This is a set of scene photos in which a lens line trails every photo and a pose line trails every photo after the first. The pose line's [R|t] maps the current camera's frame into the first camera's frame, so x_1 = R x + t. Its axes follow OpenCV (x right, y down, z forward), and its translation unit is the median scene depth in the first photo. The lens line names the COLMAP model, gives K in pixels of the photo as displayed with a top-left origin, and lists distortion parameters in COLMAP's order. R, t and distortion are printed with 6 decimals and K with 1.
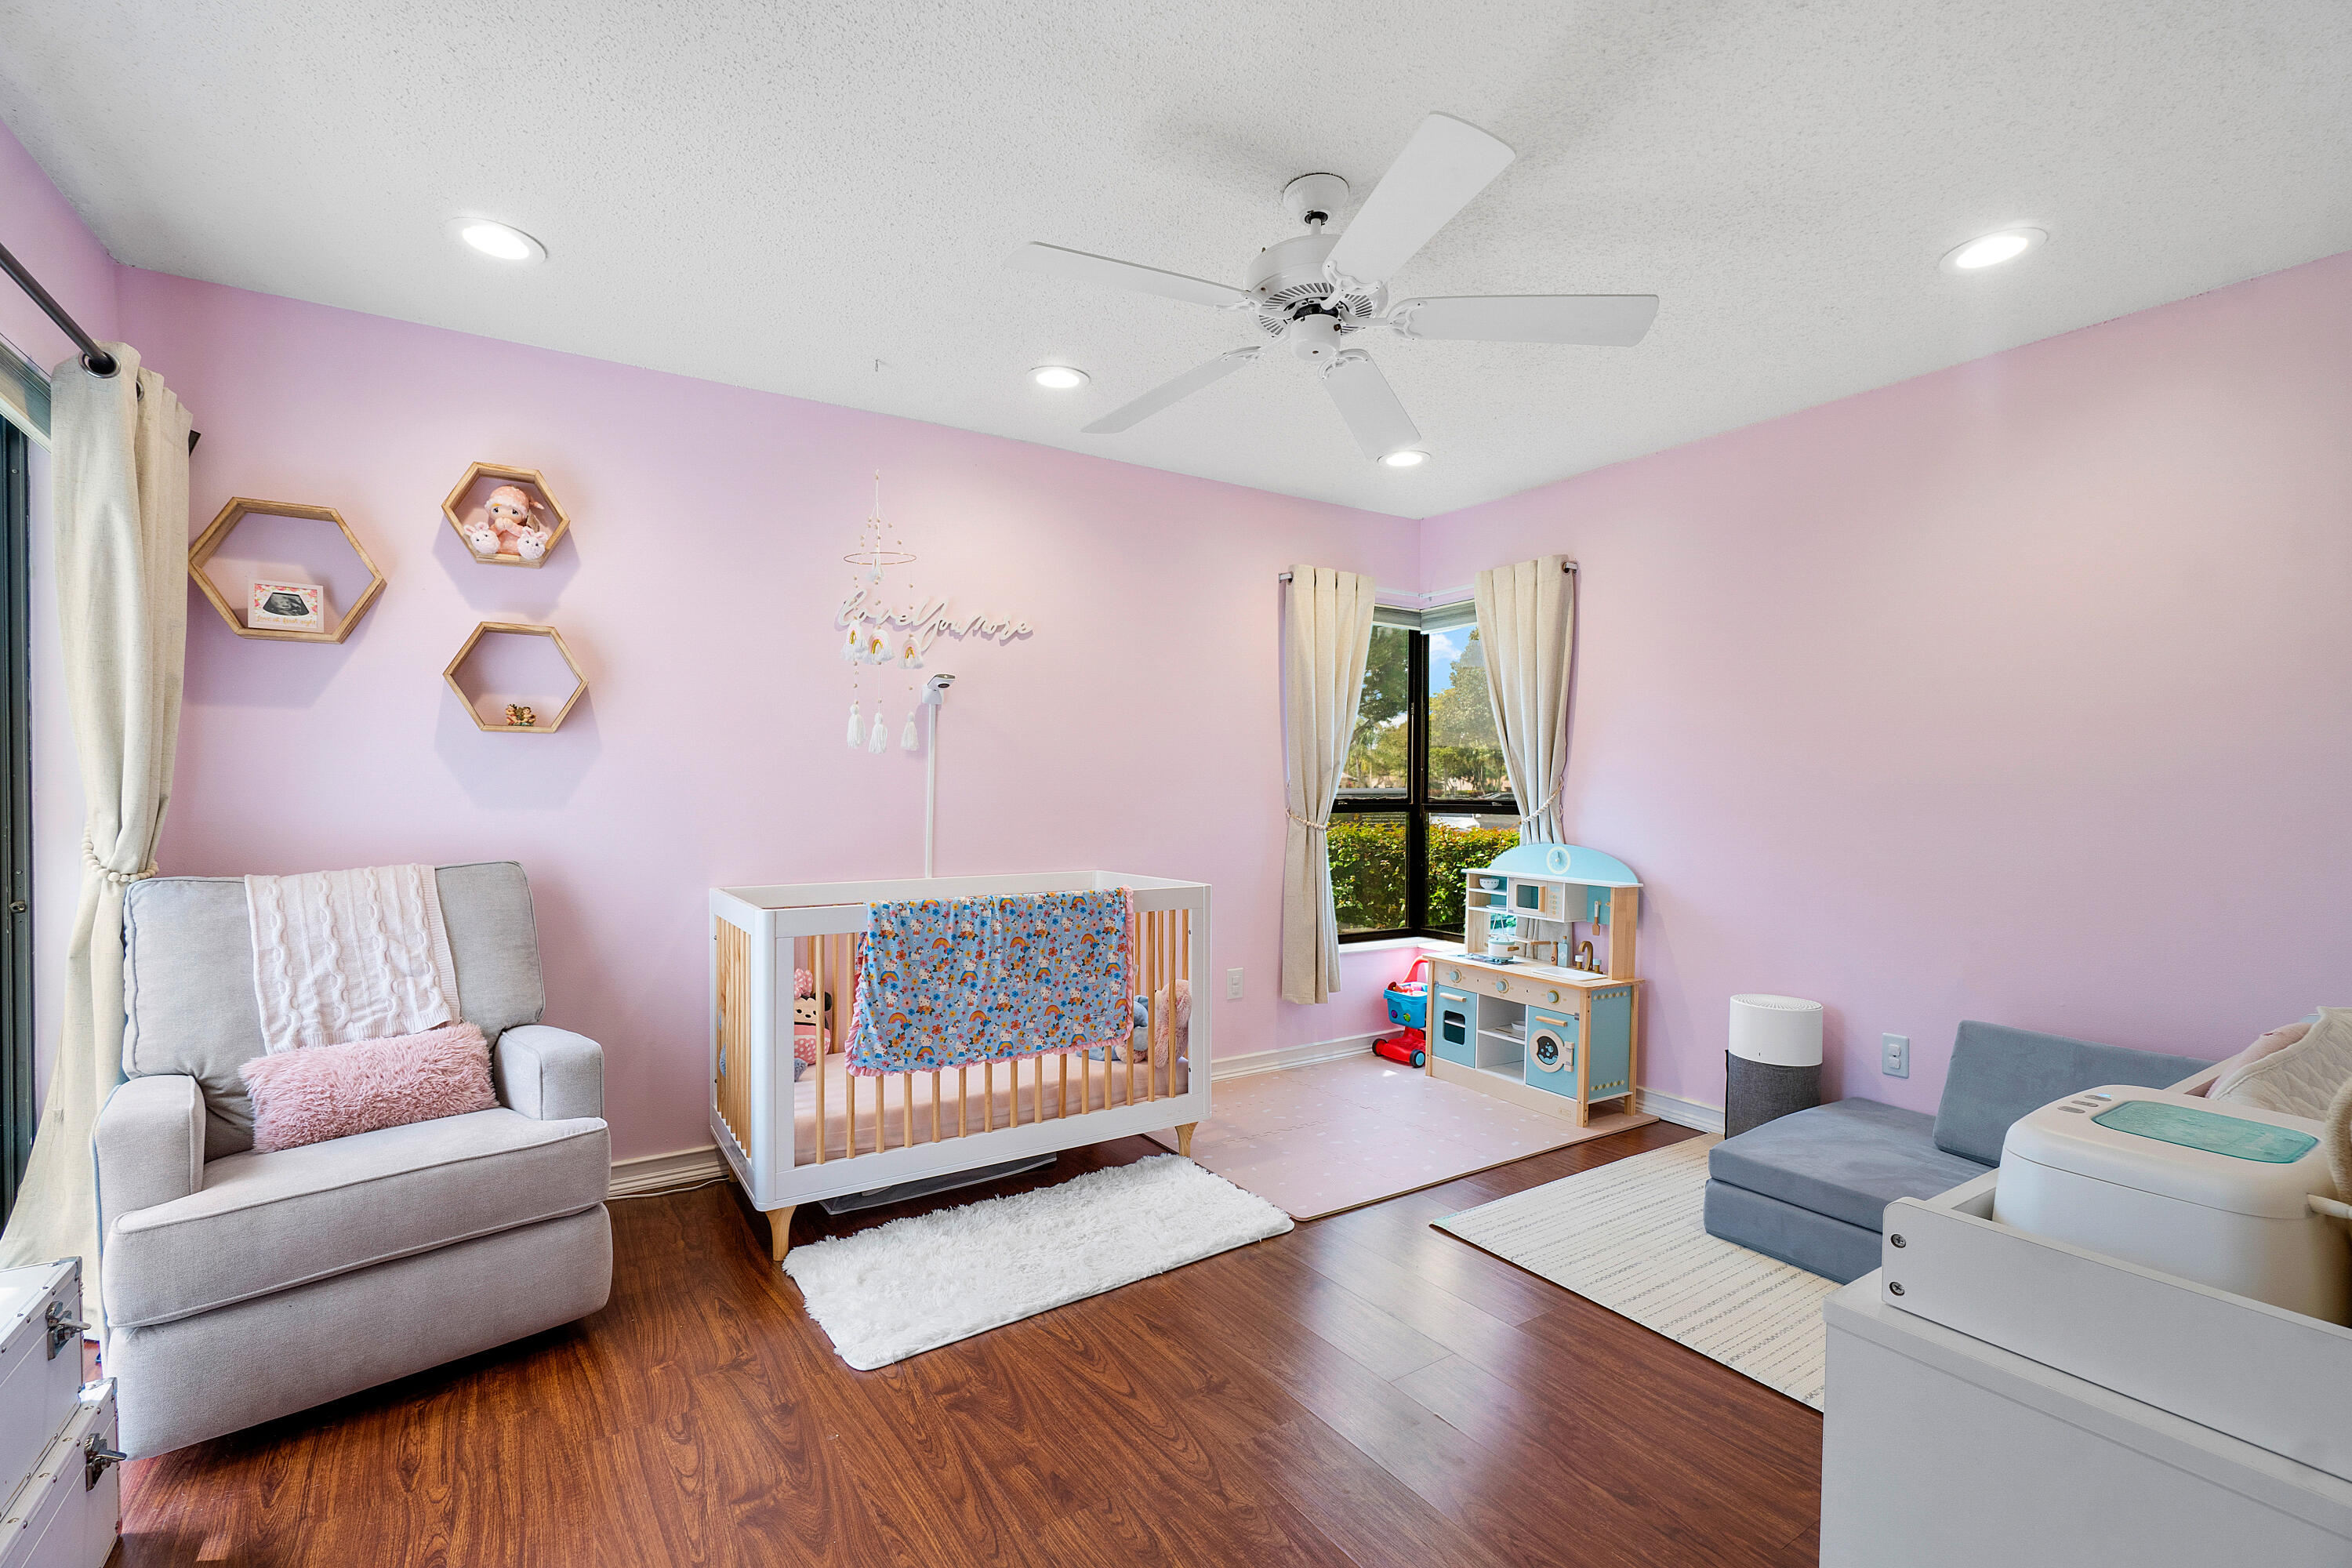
lens RADIAL K [[1032.1, 0, 1173.0], [0, 1032.1, 803.2], [0, 0, 1]] dist [-0.005417, 0.001058]
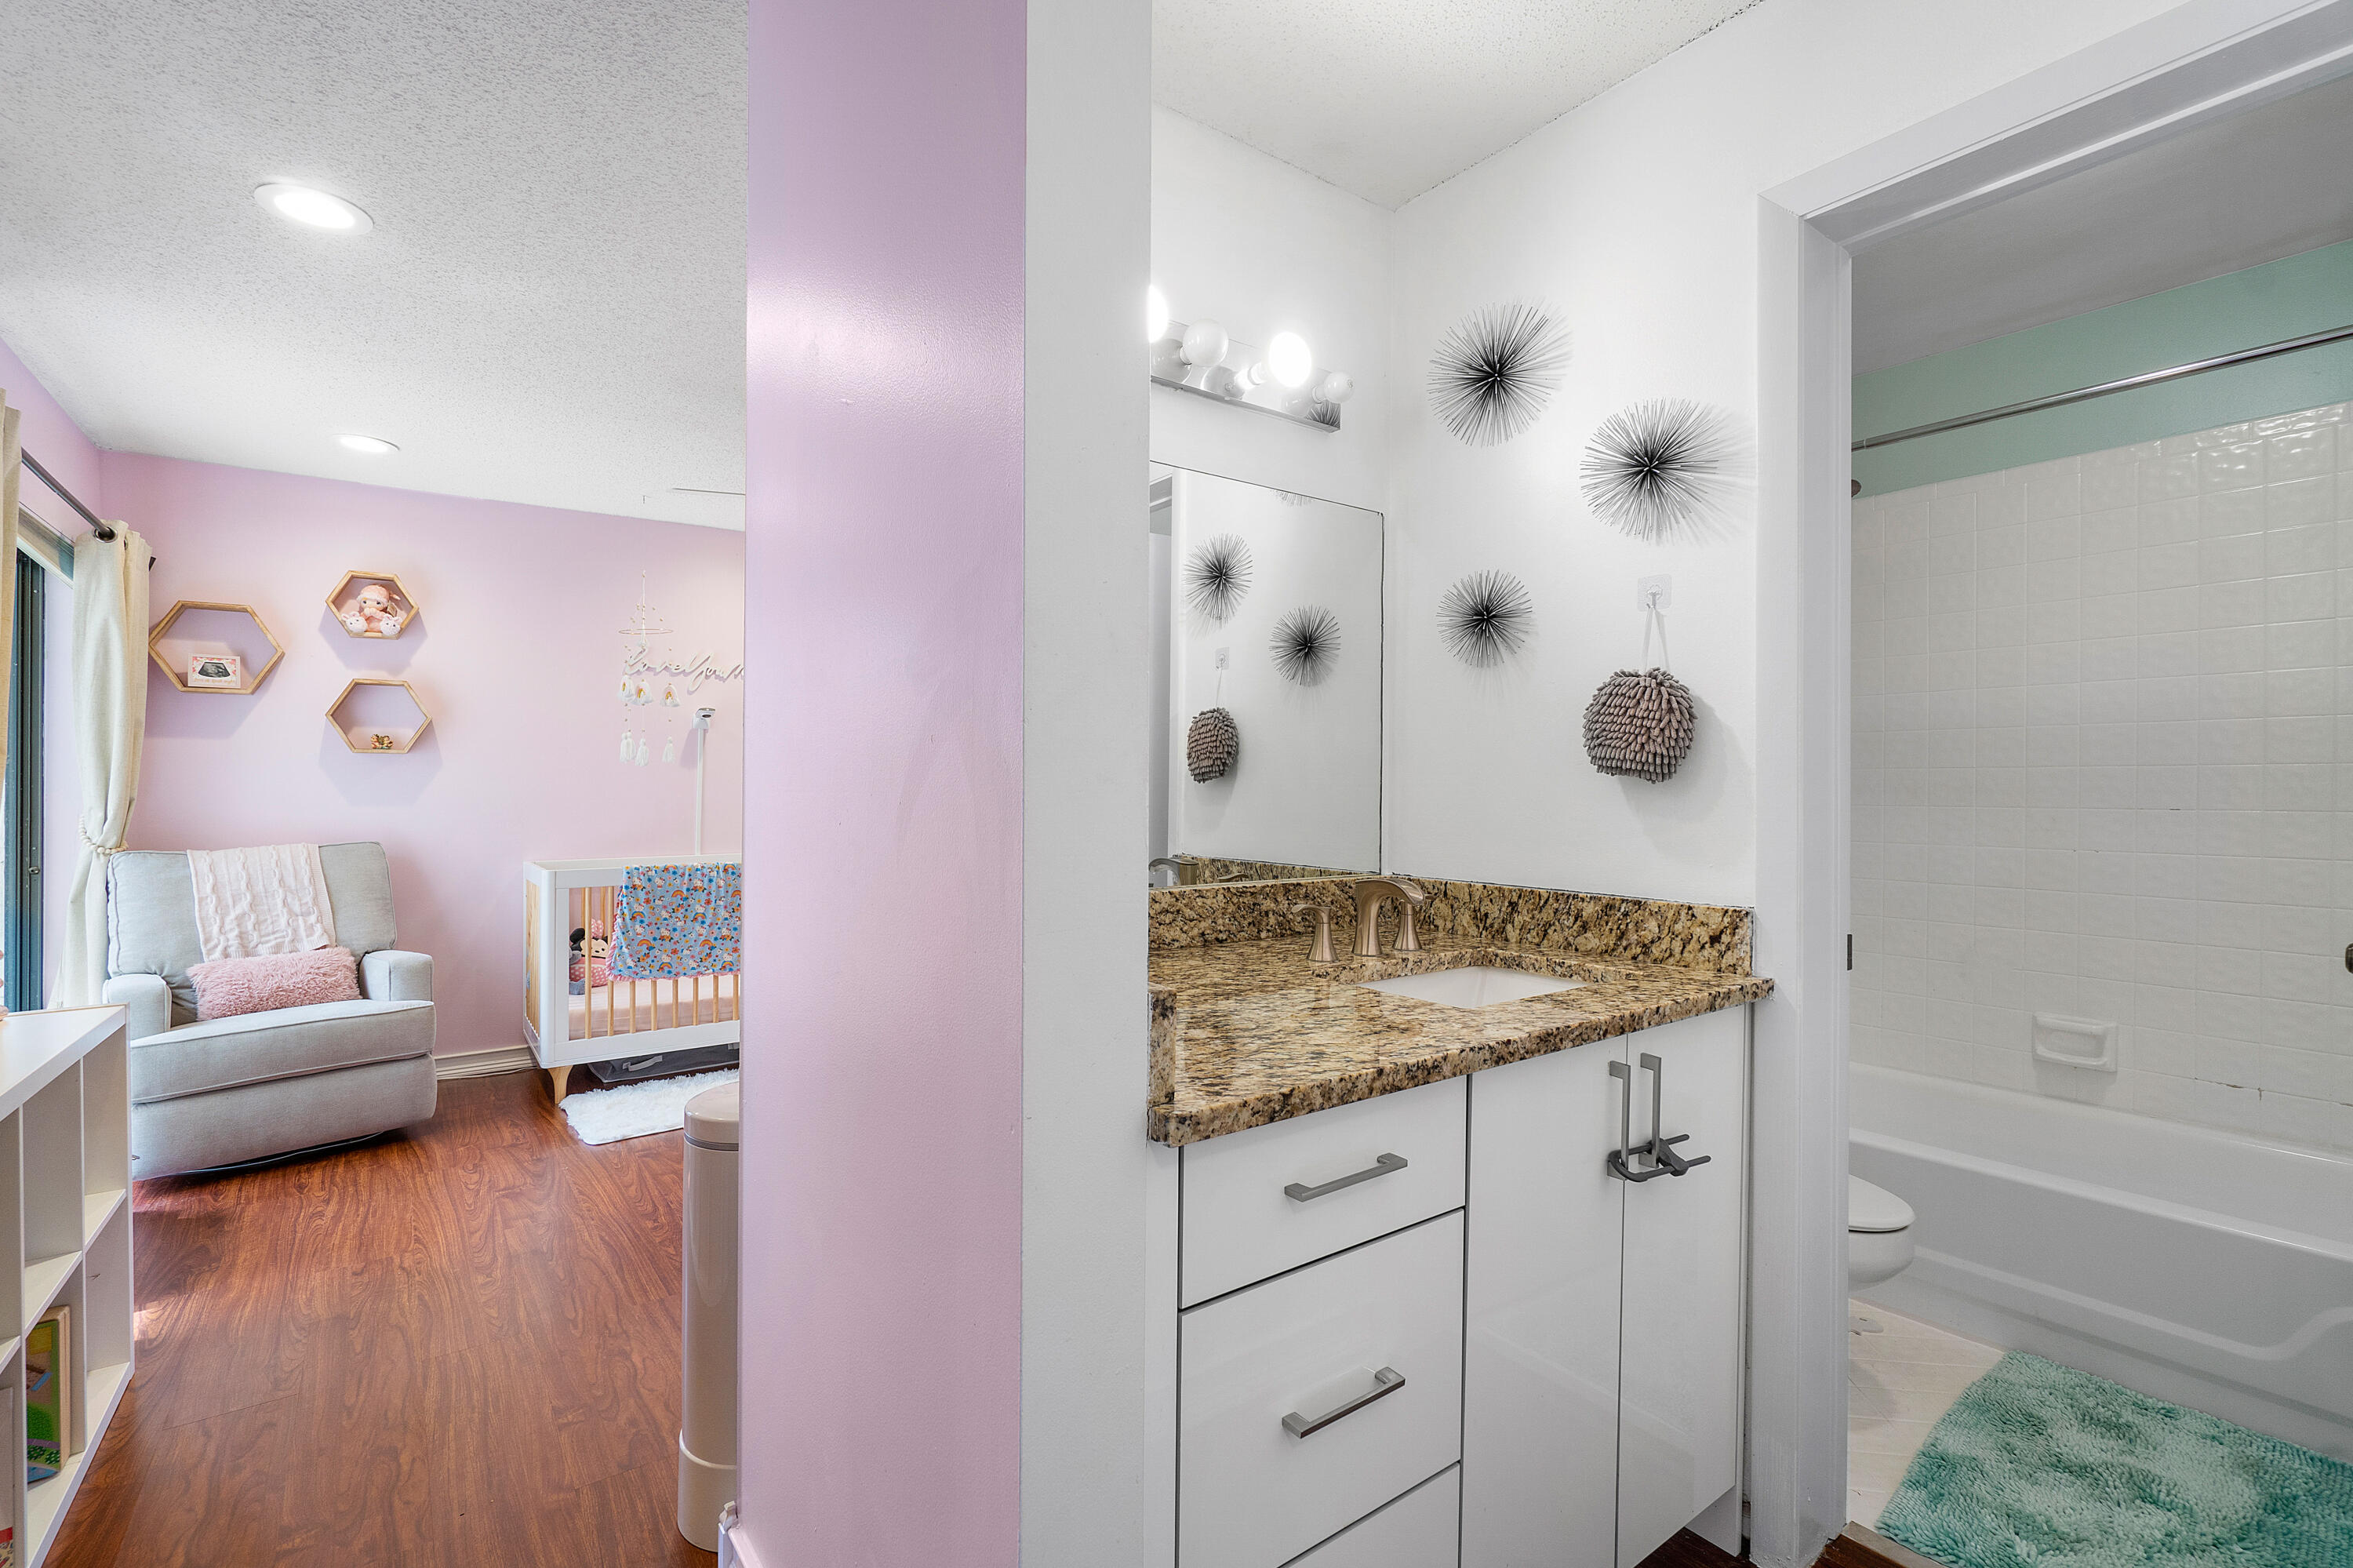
lens RADIAL K [[1032.5, 0, 1183.0], [0, 1032.5, 782.0], [0, 0, 1]] dist [-0.005417, 0.001058]
pose [[0.996693, -0.006203, 0.081023, 0.415880], [0.007832, 0.999773, -0.019803, 0.010288], [-0.080881, 0.020372, 0.996516, -0.596087]]
